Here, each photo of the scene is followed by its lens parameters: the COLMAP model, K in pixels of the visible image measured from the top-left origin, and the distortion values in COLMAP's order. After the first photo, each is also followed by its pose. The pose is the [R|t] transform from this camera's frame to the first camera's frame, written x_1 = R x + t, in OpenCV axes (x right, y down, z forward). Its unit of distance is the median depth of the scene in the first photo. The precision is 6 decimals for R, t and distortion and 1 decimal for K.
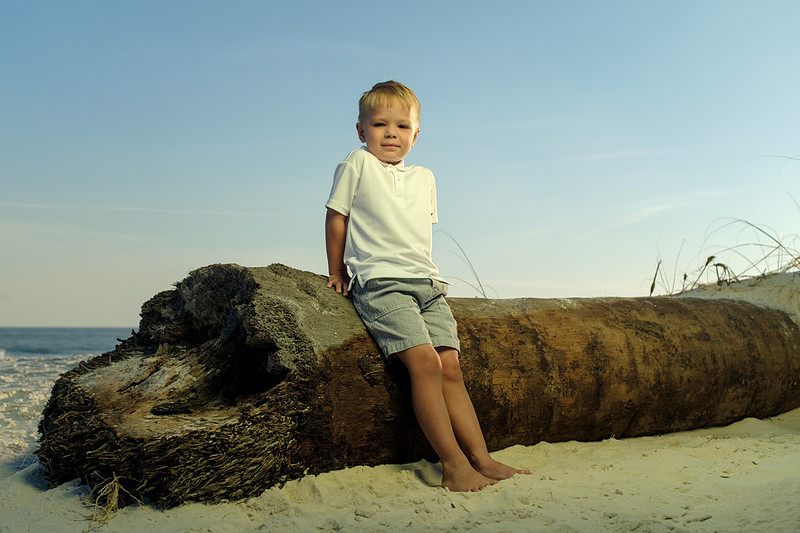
lens RADIAL K [[762.8, 0, 399.9], [0, 762.8, 265.4], [0, 0, 1]] dist [-0.001546, 0.000000]
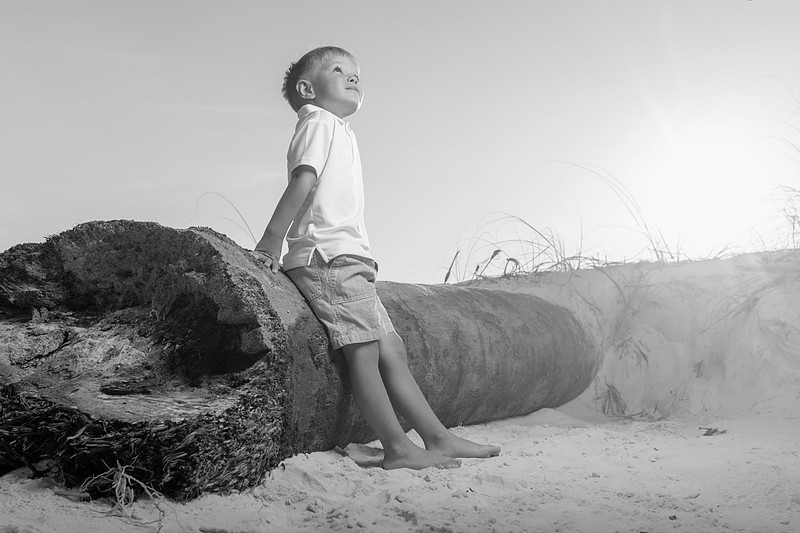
lens RADIAL K [[852.9, 0, 400.2], [0, 852.9, 267.5], [0, 0, 1]] dist [-0.005497, 0.000000]
pose [[0.916287, 0.080675, 0.392312, -0.342649], [-0.095986, 0.995191, 0.019535, 0.003544], [-0.388850, -0.055556, 0.919625, 0.003362]]
